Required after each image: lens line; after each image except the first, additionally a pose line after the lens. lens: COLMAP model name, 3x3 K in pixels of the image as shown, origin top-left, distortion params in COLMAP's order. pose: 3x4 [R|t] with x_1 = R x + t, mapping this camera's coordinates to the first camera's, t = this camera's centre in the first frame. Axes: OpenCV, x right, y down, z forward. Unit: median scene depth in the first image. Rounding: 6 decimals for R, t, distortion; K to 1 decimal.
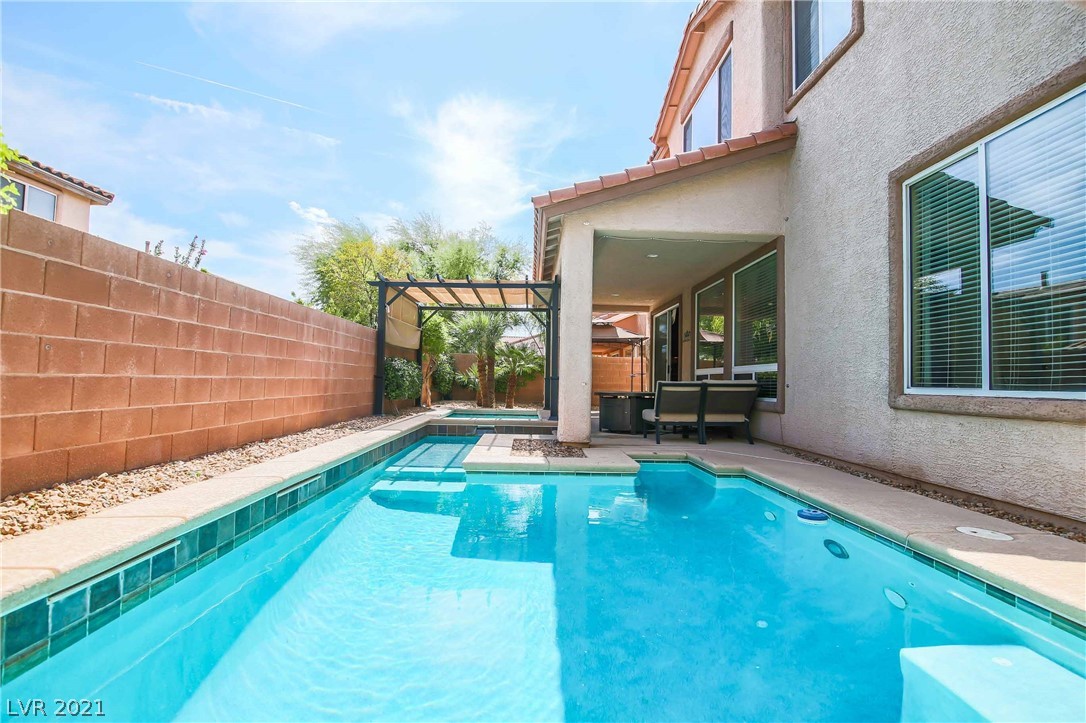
lens RADIAL K [[478.7, 0, 536.5], [0, 478.7, 362.4], [0, 0, 1]] dist [-0.000493, -0.009994]
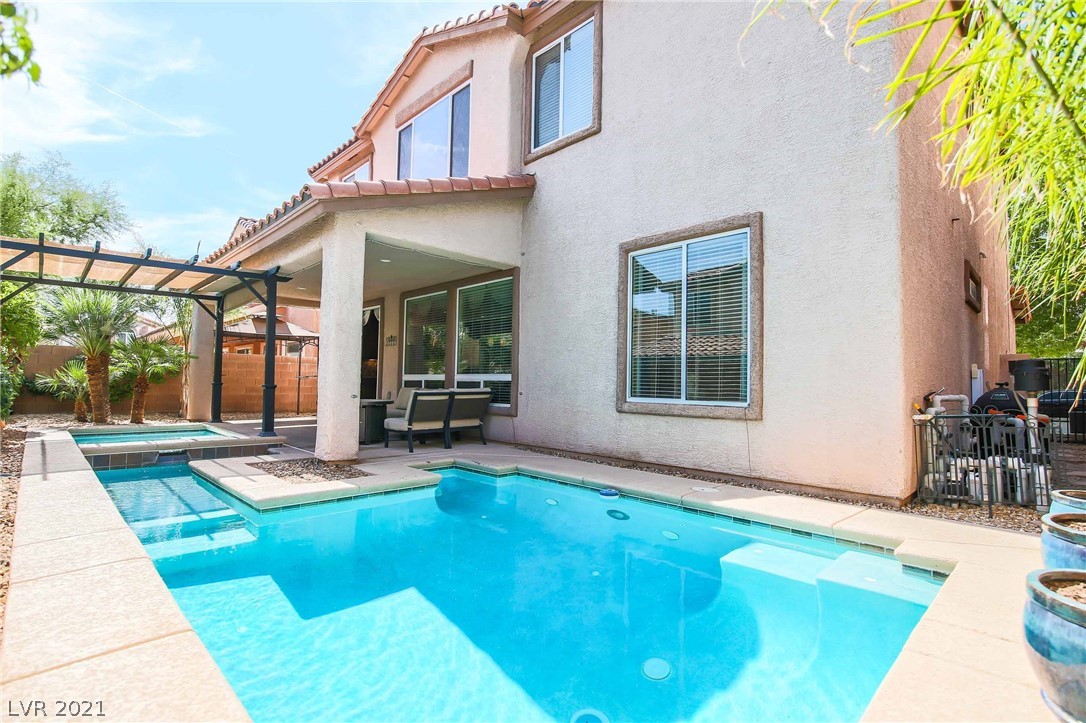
lens RADIAL K [[495.7, 0, 540.7], [0, 495.7, 366.9], [0, 0, 1]] dist [-0.001343, -0.019355]
pose [[0.750077, 0.013113, 0.661221, -0.268239], [-0.023115, 0.999712, 0.006395, -0.027448], [-0.660947, -0.020080, 0.750164, 0.036874]]
